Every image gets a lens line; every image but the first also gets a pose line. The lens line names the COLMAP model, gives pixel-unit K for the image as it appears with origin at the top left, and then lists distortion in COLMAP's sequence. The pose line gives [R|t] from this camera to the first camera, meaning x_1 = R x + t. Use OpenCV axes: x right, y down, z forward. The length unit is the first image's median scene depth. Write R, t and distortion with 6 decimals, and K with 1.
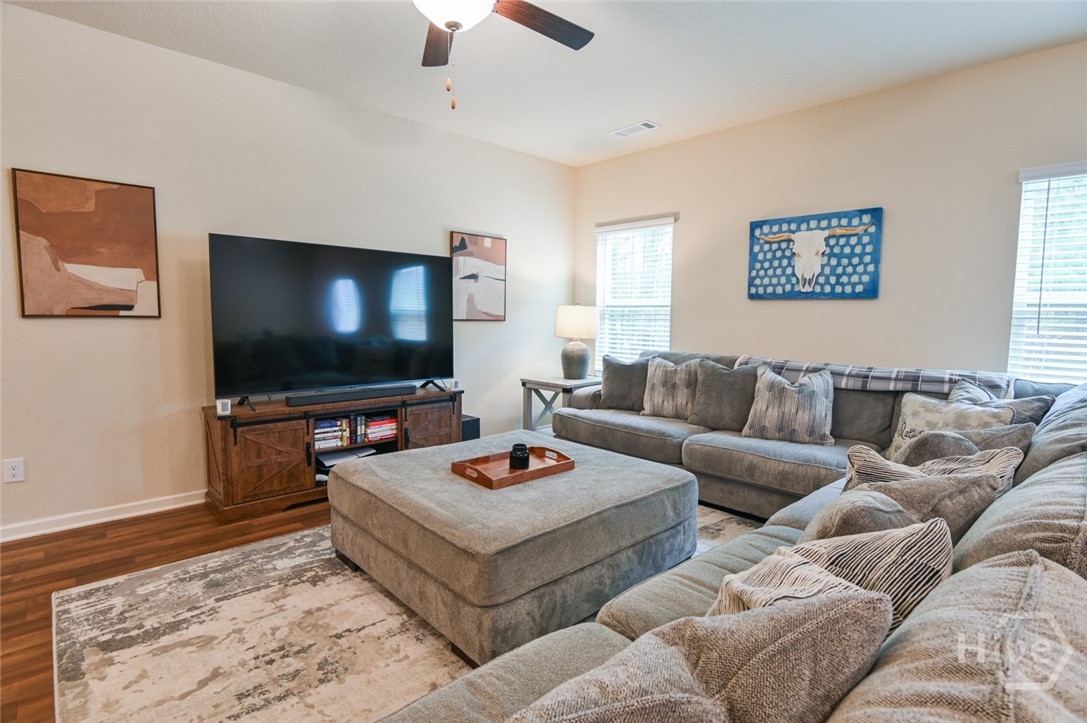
lens RADIAL K [[532.4, 0, 550.0], [0, 532.4, 360.7], [0, 0, 1]] dist [-0.022868, 0.001118]
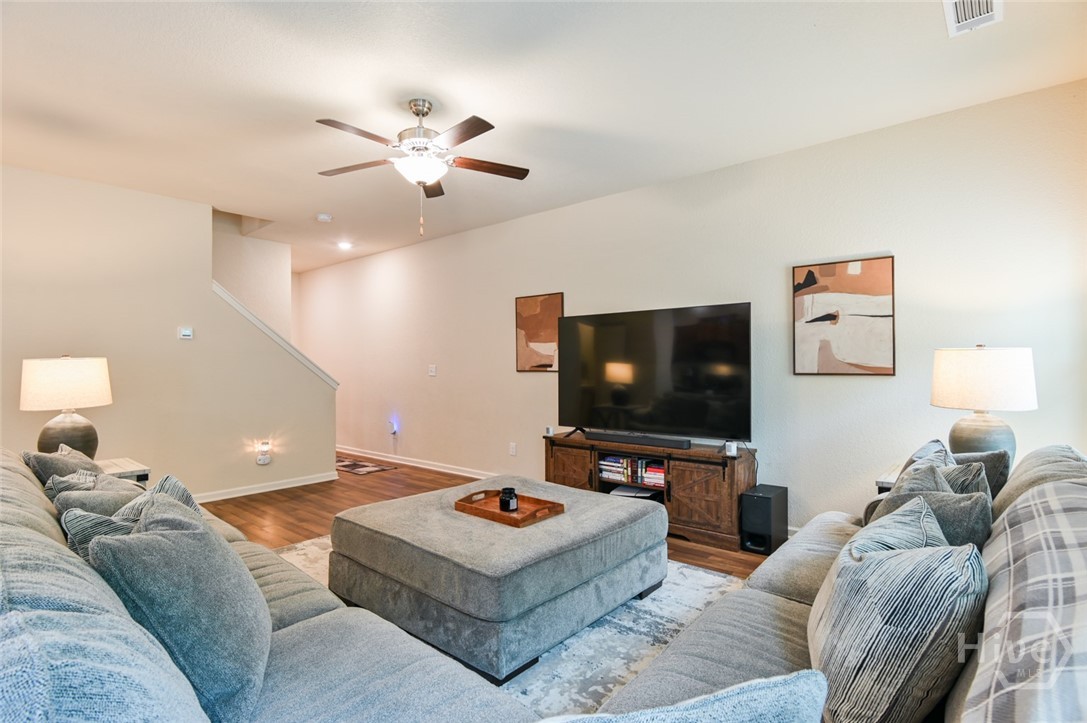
lens RADIAL K [[532.4, 0, 546.7], [0, 532.4, 361.6], [0, 0, 1]] dist [-0.022868, 0.001118]
pose [[0.090823, -0.021586, -0.995633, 0.740090], [-0.076998, 0.996620, -0.028631, -0.053551], [0.992886, 0.079262, 0.088854, 0.687872]]
